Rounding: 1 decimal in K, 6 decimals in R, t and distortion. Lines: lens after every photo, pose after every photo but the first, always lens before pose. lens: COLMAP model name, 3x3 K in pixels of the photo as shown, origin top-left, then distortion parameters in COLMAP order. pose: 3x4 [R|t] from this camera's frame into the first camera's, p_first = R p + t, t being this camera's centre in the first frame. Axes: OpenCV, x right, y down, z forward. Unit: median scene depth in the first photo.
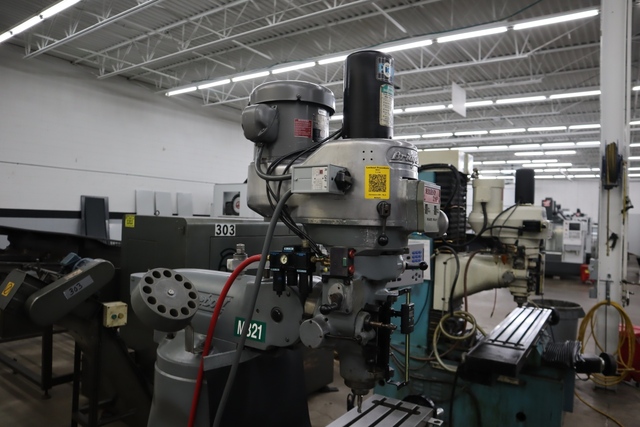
lens RADIAL K [[477.5, 0, 321.2], [0, 477.5, 204.5], [0, 0, 1]] dist [-0.113444, 0.079836]
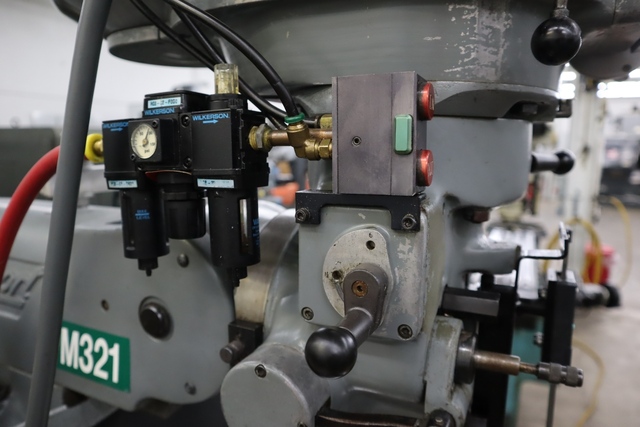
lens RADIAL K [[477.5, 0, 321.2], [0, 477.5, 204.5], [0, 0, 1]] dist [-0.113444, 0.079836]
pose [[0.989922, -0.041566, 0.135373, -0.018956], [0.020094, 0.987510, 0.156270, 0.107945], [-0.140178, -0.151975, 0.978394, 0.710968]]
